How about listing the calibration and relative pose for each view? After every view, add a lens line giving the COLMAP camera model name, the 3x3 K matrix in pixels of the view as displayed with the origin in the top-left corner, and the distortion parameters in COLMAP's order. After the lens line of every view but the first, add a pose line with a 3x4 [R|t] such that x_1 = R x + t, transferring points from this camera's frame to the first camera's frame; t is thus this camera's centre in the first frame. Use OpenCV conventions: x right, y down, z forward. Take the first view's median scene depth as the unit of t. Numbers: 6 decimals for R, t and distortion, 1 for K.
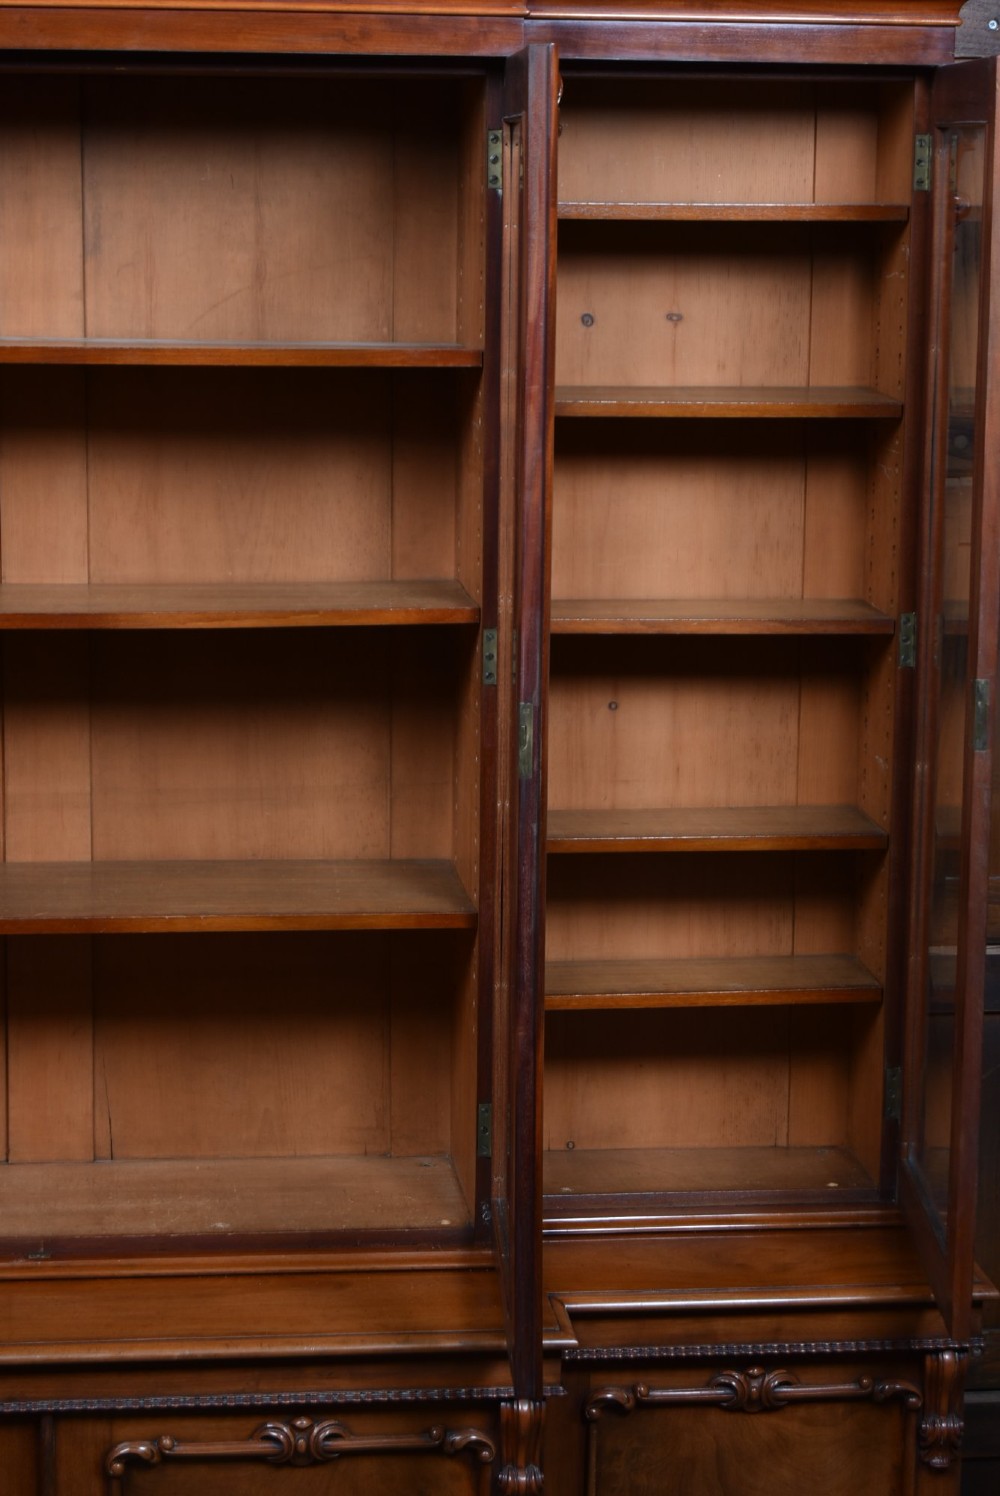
lens RADIAL K [[3406.6, 0, 485.4], [0, 3406.6, 769.5], [0, 0, 1]] dist [0.005840, 0.000000]
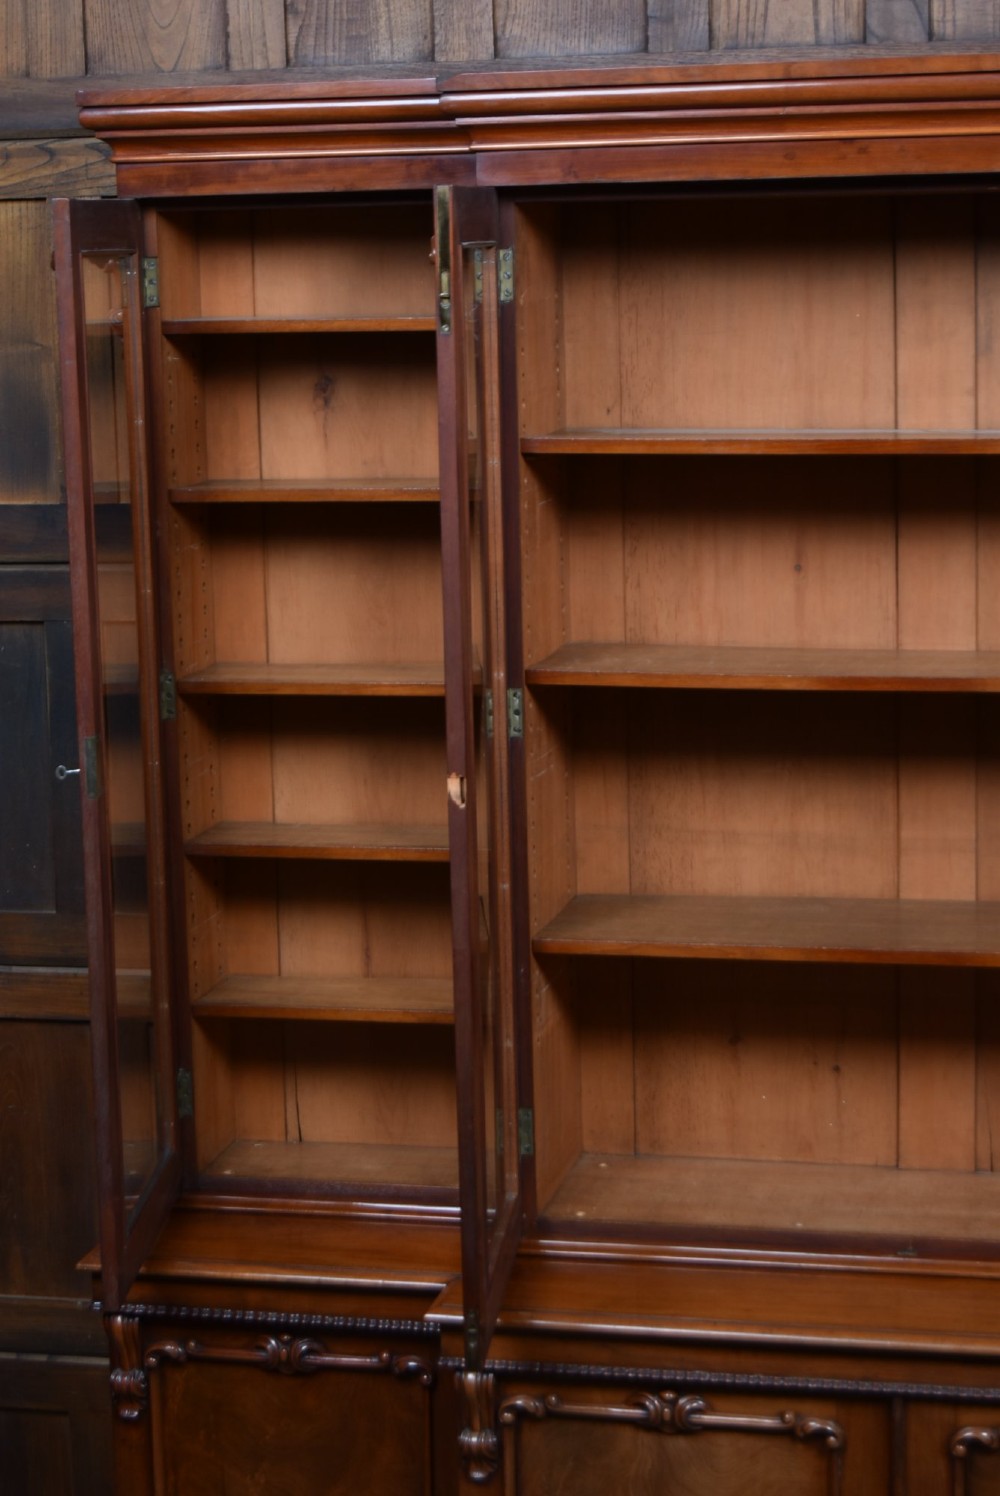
lens RADIAL K [[3092.1, 0, 500.5], [0, 3092.1, 766.2], [0, 0, 1]] dist [-0.001719, 0.000000]
pose [[0.941983, 0.021728, -0.334958, 0.078369], [-0.026812, 0.999585, -0.010562, -0.002235], [0.334589, 0.018930, 0.942174, 0.000024]]
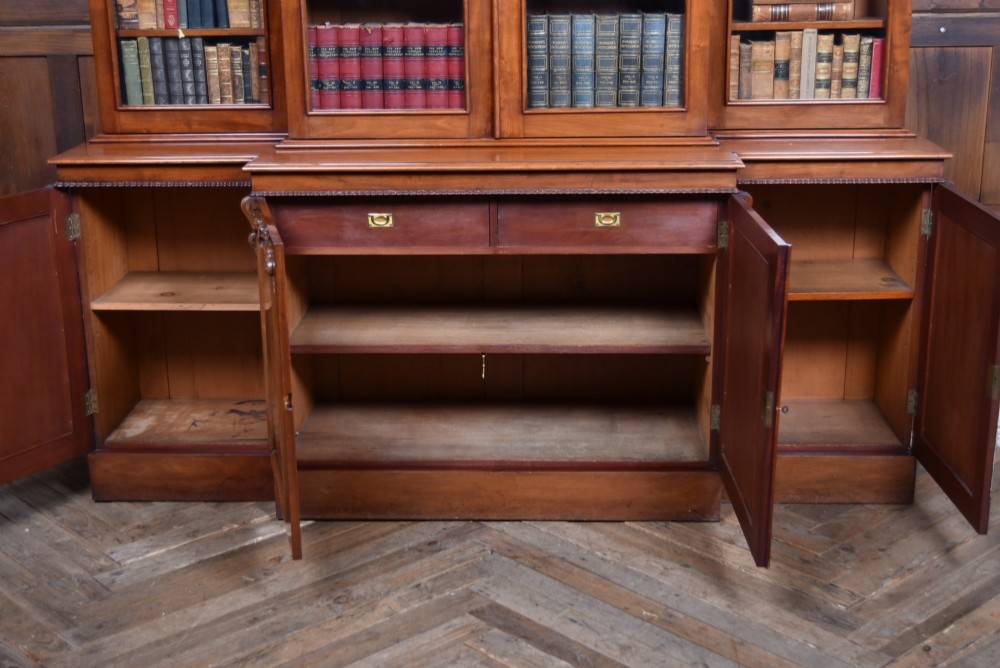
lens RADIAL K [[1396.5, 0, 502.7], [0, 1396.5, 338.6], [0, 0, 1]] dist [-0.017229, 0.000000]
pose [[0.988340, 0.019665, -0.150991, 0.011038], [-0.002518, 0.993600, 0.112925, 0.168536], [0.152245, -0.111228, 0.982064, 0.117185]]
